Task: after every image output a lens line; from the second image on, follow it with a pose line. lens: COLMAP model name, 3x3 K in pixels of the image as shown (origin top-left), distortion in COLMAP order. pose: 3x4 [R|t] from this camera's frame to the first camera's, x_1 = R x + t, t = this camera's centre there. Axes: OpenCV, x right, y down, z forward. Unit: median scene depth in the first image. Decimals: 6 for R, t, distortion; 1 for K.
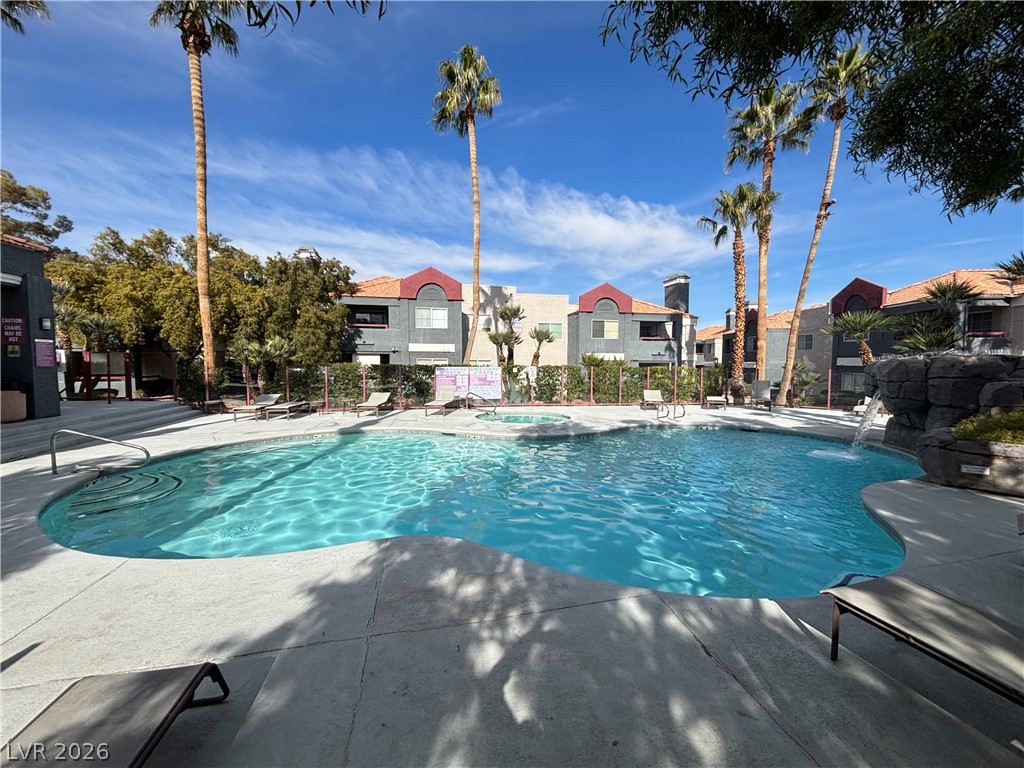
lens RADIAL K [[411.5, 0, 517.0], [0, 411.5, 386.0], [0, 0, 1]] dist [0.000972, -0.000096]
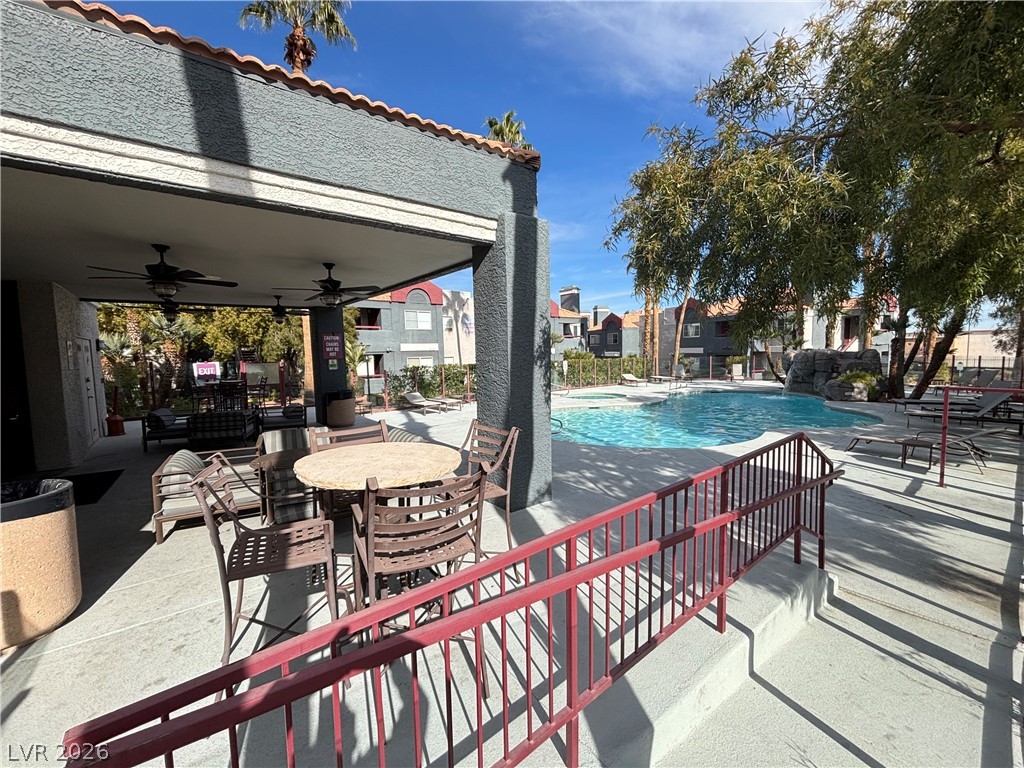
lens RADIAL K [[414.4, 0, 512.0], [0, 414.4, 384.0], [0, 0, 1]] dist [0.000308, 0.000089]
pose [[0.888101, -0.061681, 0.455492, -0.452380], [0.054189, 0.998095, 0.029502, -0.012962], [-0.456444, -0.001518, 0.889751, -0.089026]]
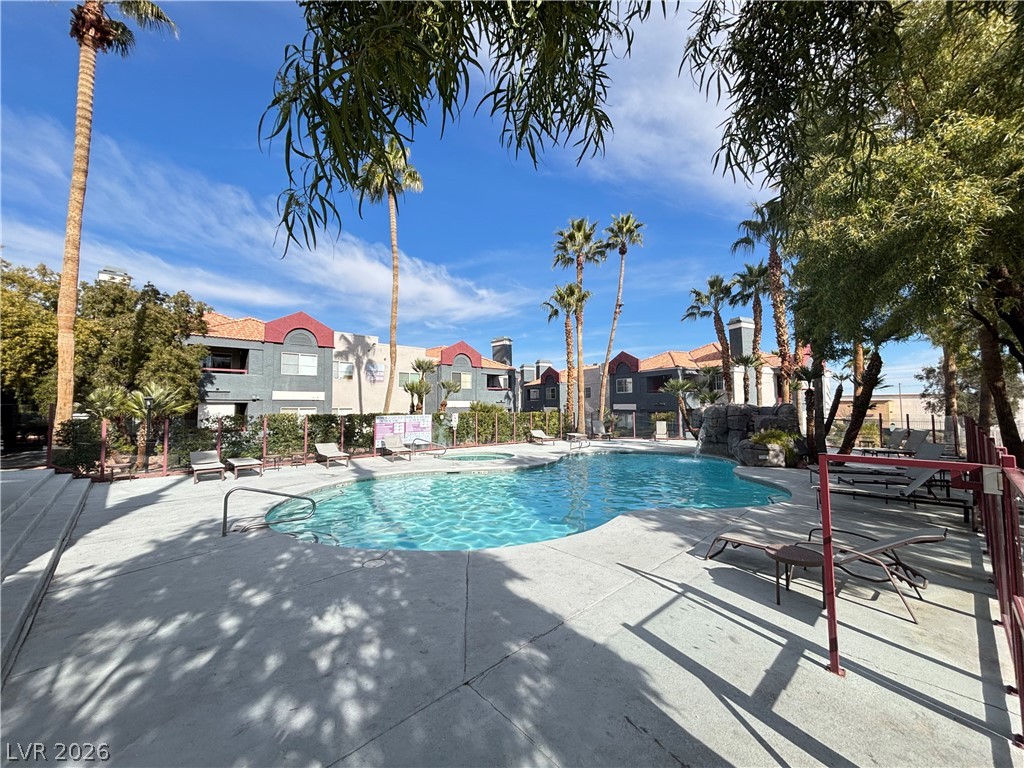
lens RADIAL K [[413.3, 0, 514.3], [0, 413.3, 385.8], [0, 0, 1]] dist [-0.001064, -0.000549]
pose [[0.851195, 0.018052, 0.524539, -0.257660], [0.040471, 0.994175, -0.099889, -0.001996], [-0.523287, 0.106254, 0.845506, -0.045690]]
